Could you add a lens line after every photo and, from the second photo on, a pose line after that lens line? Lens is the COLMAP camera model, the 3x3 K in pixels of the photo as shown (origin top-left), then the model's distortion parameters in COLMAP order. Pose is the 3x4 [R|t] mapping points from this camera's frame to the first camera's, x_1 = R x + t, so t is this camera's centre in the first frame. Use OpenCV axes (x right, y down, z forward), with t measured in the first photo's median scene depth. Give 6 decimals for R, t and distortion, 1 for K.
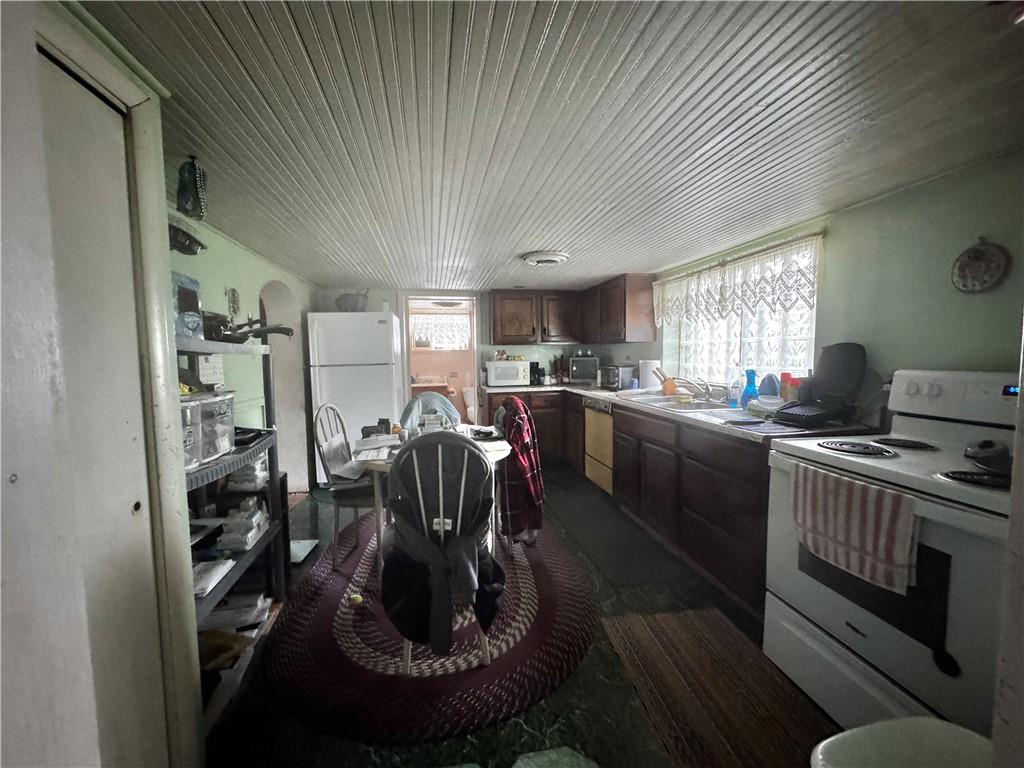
lens RADIAL K [[408.0, 0, 512.8], [0, 408.0, 383.1], [0, 0, 1]] dist [-0.001152, 0.000227]
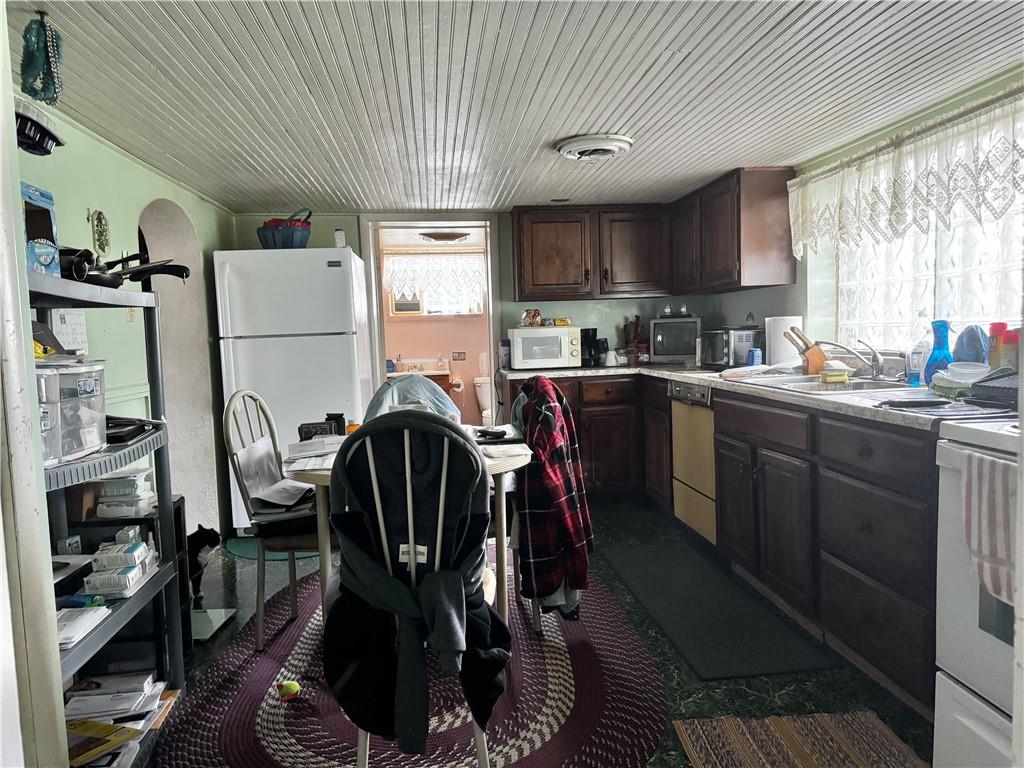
lens RADIAL K [[715.2, 0, 512.0], [0, 715.2, 384.0], [0, 0, 1]] dist [0.066909, -0.087549]
pose [[0.996577, -0.012953, -0.081643, 0.055651], [0.013687, 0.999871, 0.008438, 0.042546], [0.081523, -0.009527, 0.996626, -0.091111]]
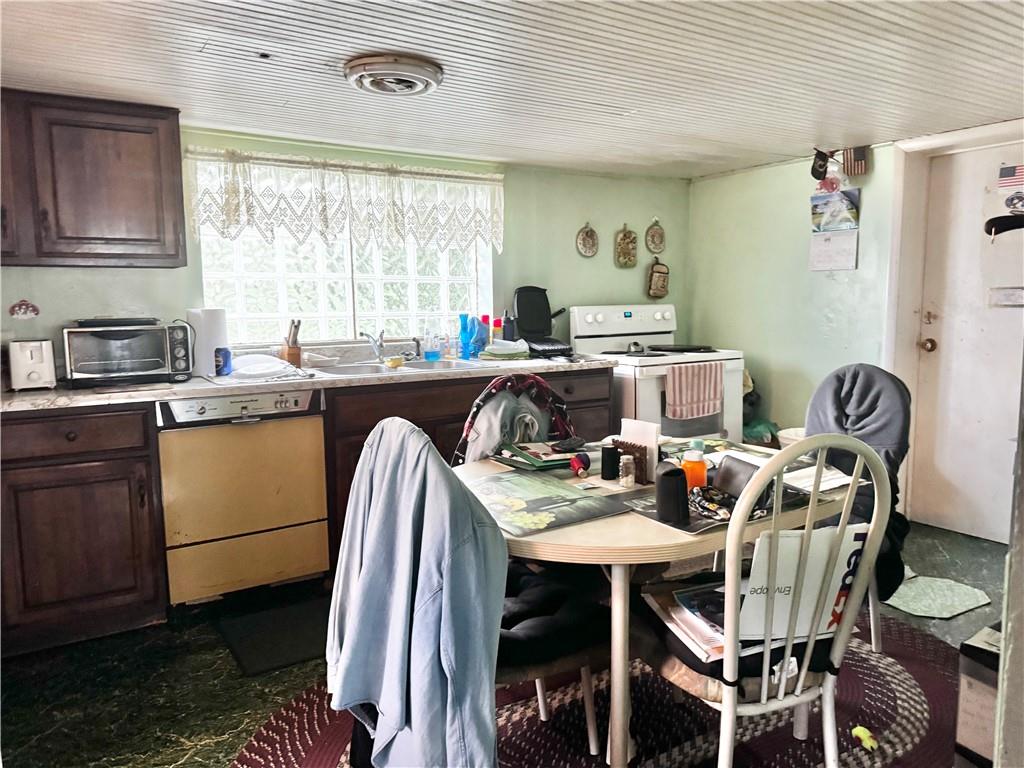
lens RADIAL K [[709.9, 0, 509.6], [0, 709.9, 388.7], [0, 0, 1]] dist [0.128752, -0.182990]
pose [[-0.367991, -0.113922, 0.922824, -0.935716], [0.071278, 0.986090, 0.150155, -0.100702], [-0.927093, 0.121032, -0.354752, 1.536579]]
